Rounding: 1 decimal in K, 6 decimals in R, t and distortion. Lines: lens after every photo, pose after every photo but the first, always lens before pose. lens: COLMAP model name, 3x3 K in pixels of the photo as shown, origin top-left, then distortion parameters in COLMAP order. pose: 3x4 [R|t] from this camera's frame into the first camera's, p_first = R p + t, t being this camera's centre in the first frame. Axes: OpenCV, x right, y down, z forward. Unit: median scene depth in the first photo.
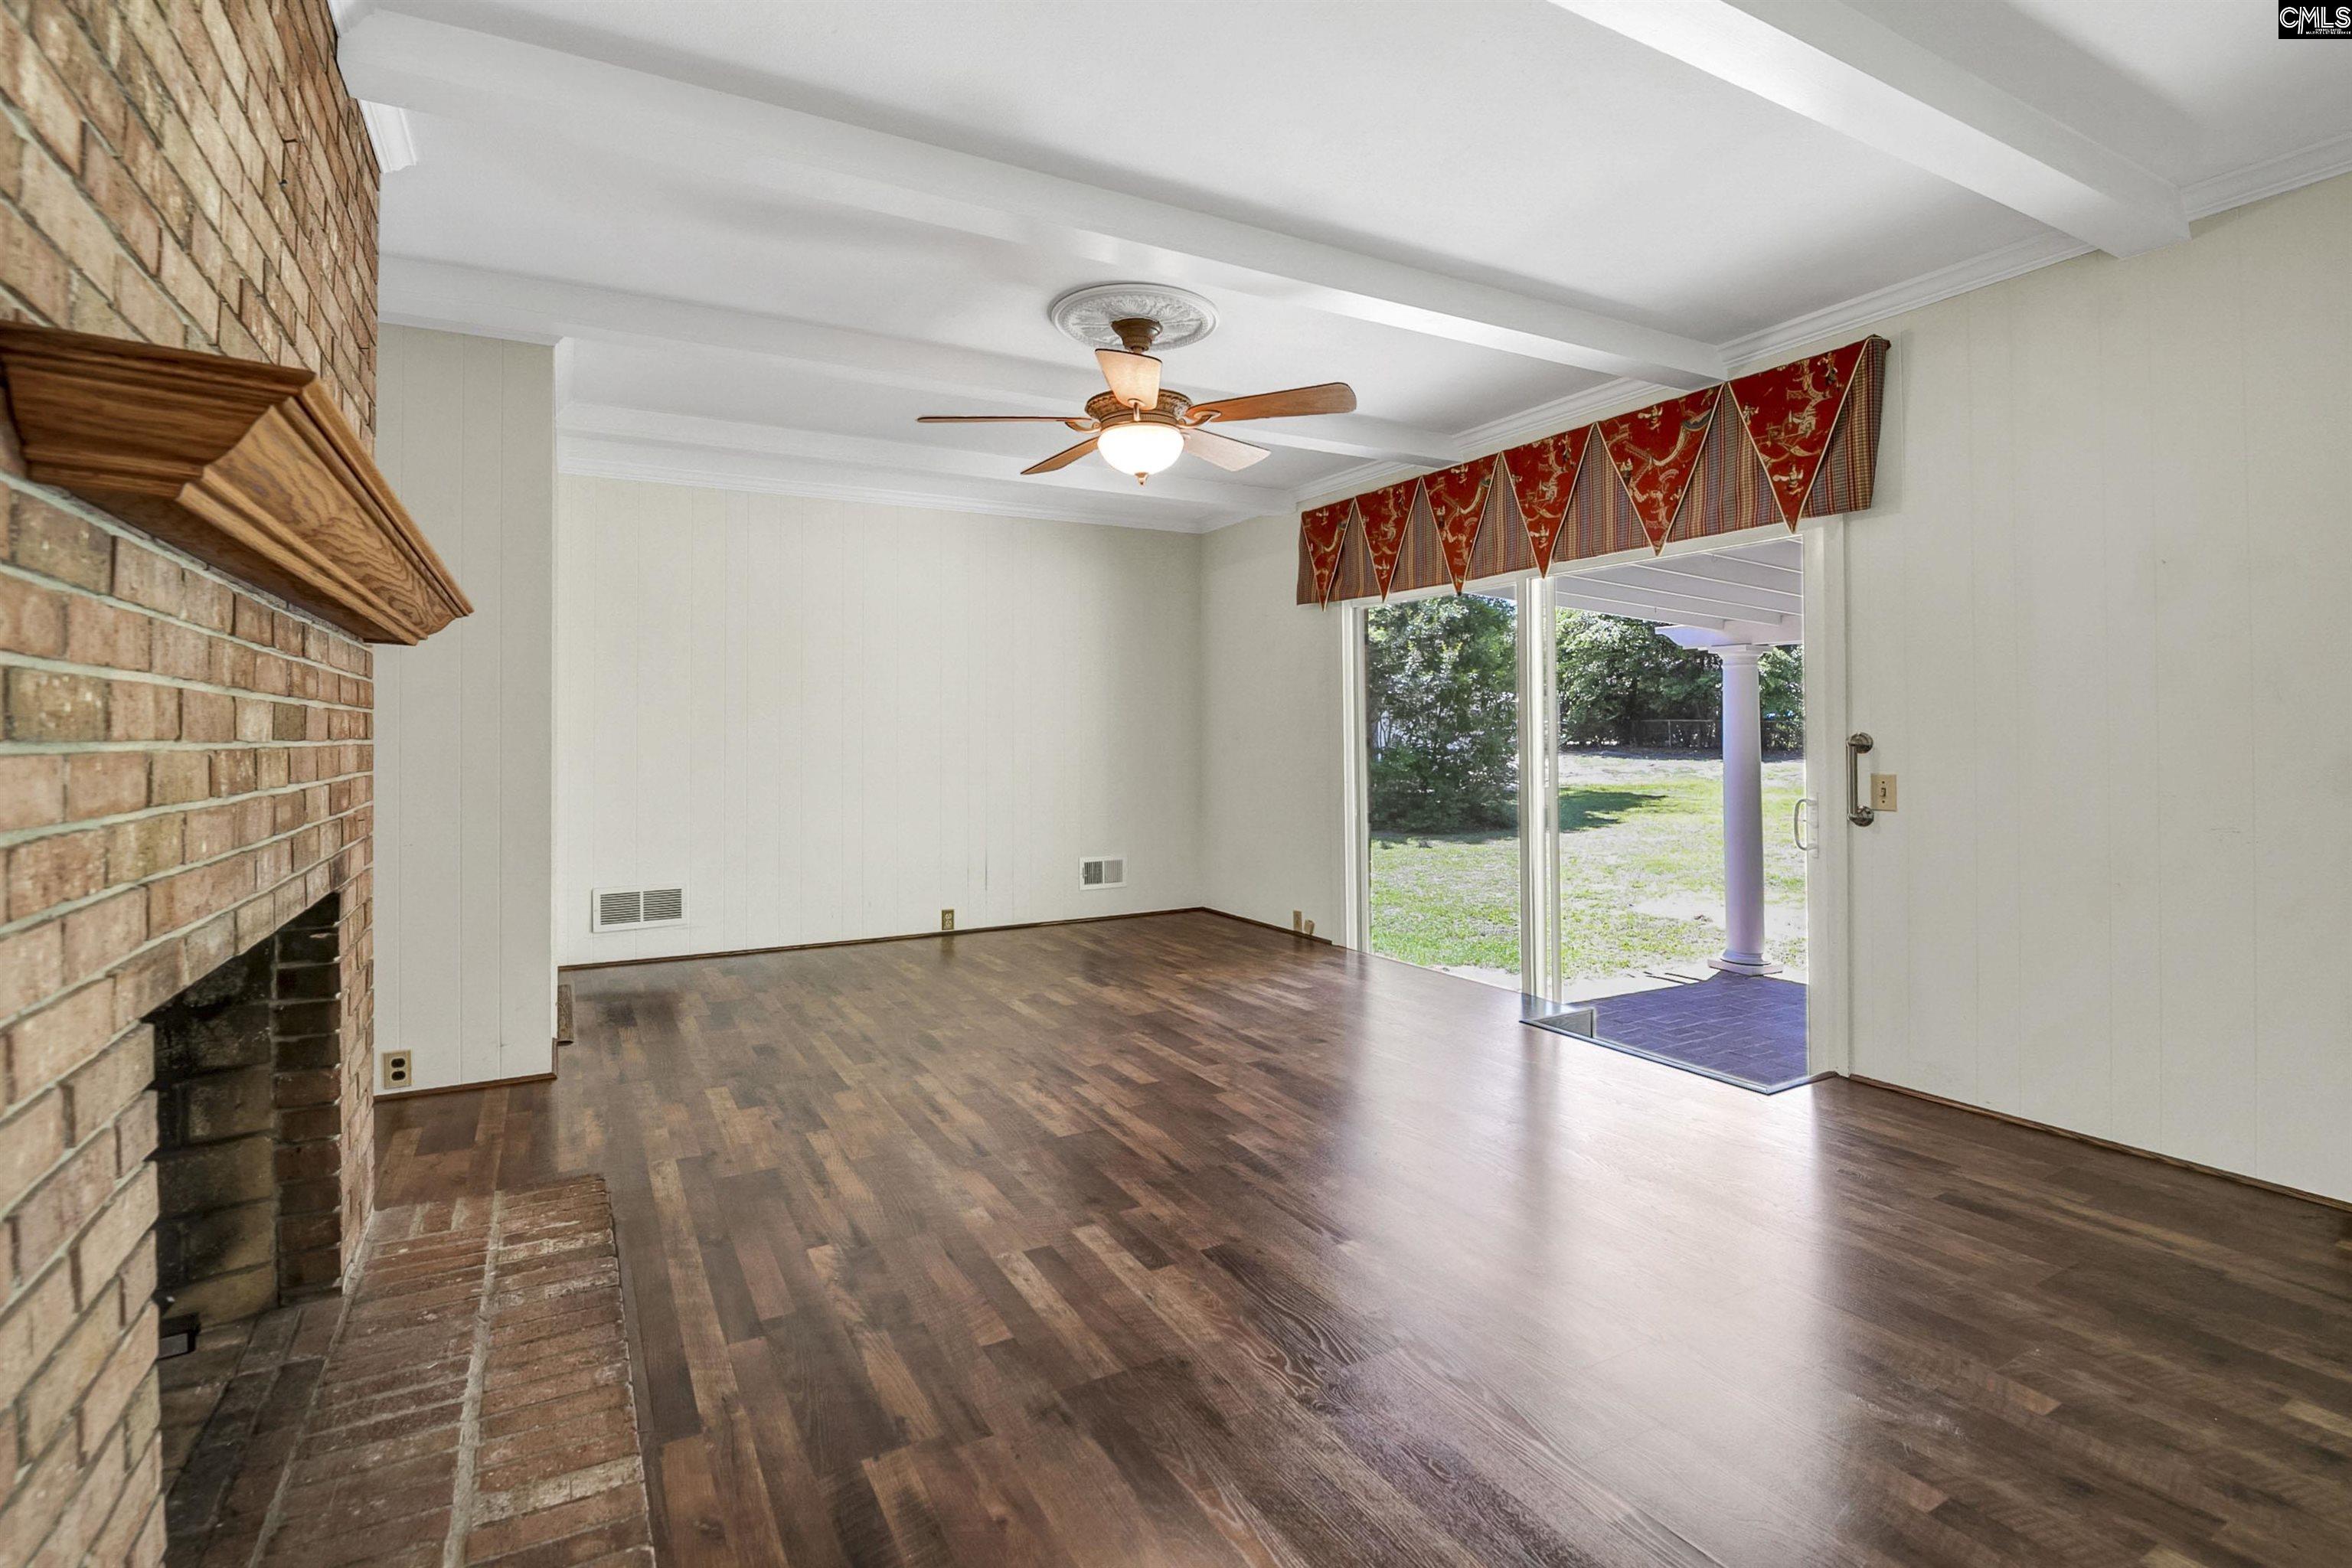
lens RADIAL K [[1056.2, 0, 1115.2], [0, 1056.2, 736.2], [0, 0, 1]] dist [-0.006305, -0.006138]
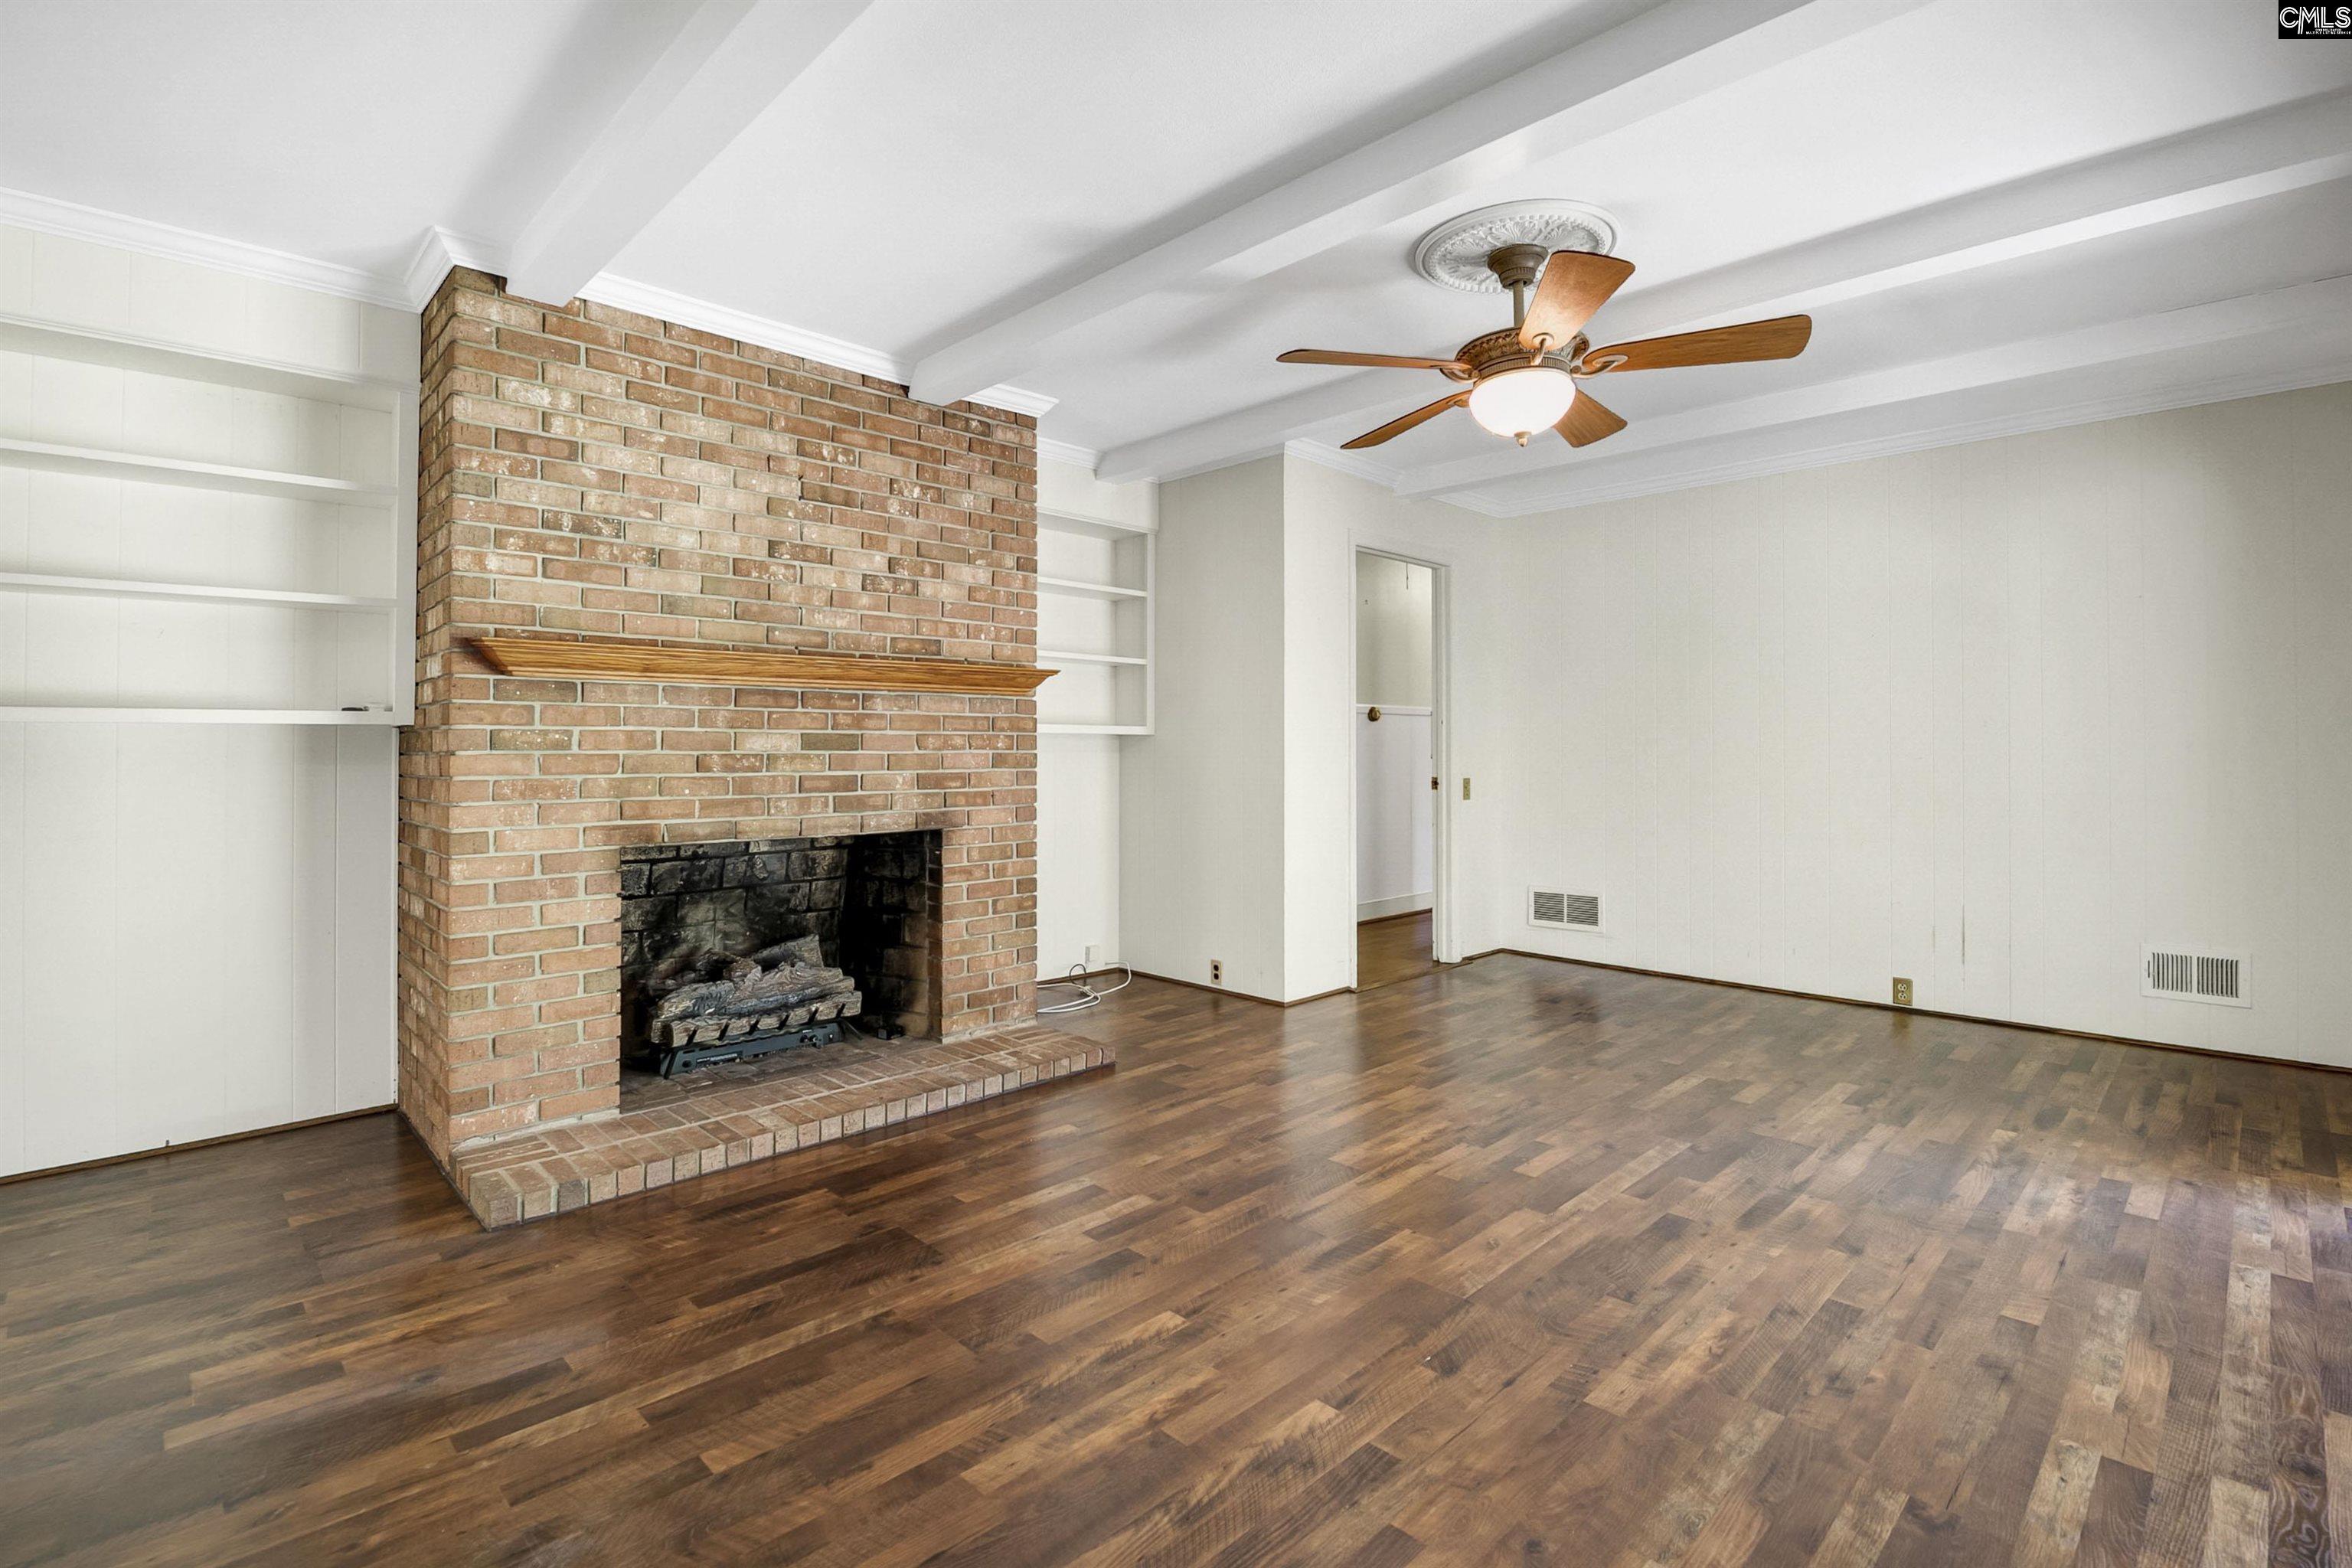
lens RADIAL K [[1067.4, 0, 1193.1], [0, 1067.4, 758.3], [0, 0, 1]] dist [-0.002507, -0.000994]
pose [[0.311671, 0.012891, -0.950103, 0.933596], [-0.001597, 0.999914, 0.013043, -0.007207], [0.950189, -0.002548, 0.311664, 0.628170]]
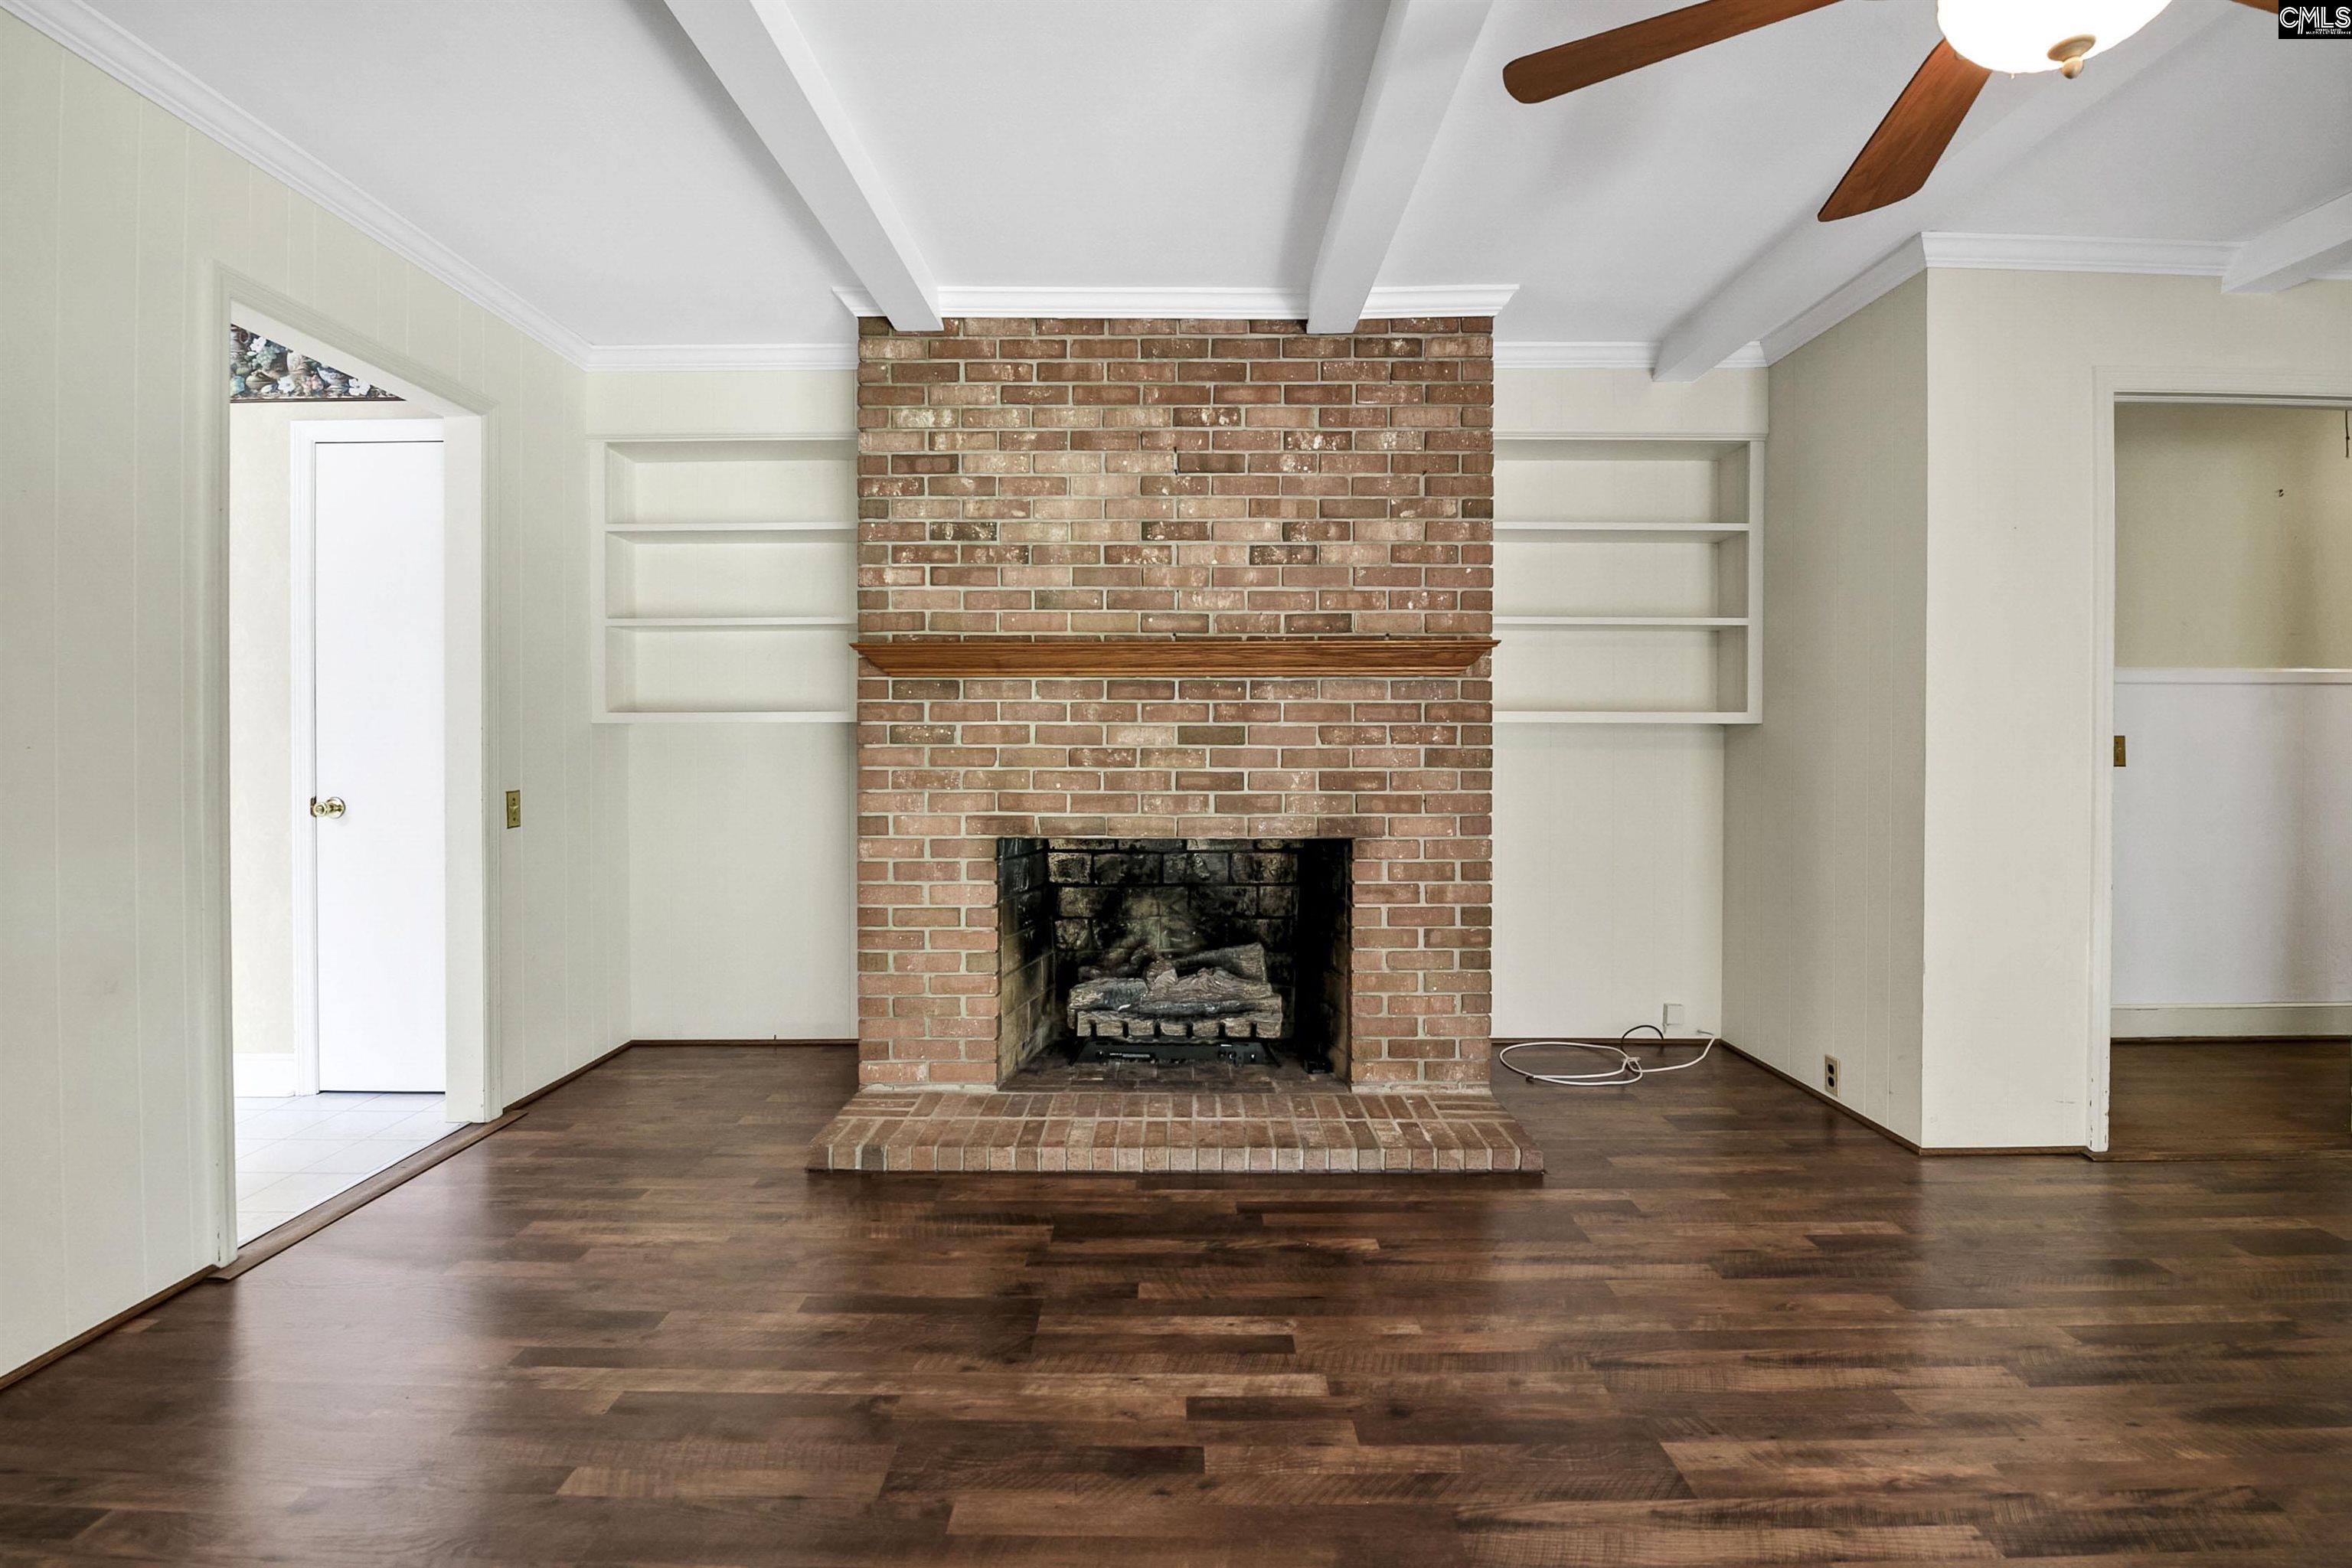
lens RADIAL K [[1079.0, 0, 1166.9], [0, 1079.0, 765.4], [0, 0, 1]] dist [-0.007322, -0.002468]
pose [[-0.445734, 0.024438, -0.894832, 0.644862], [0.000332, 0.999632, 0.027135, -0.008797], [0.895166, 0.011798, -0.445578, 1.117325]]
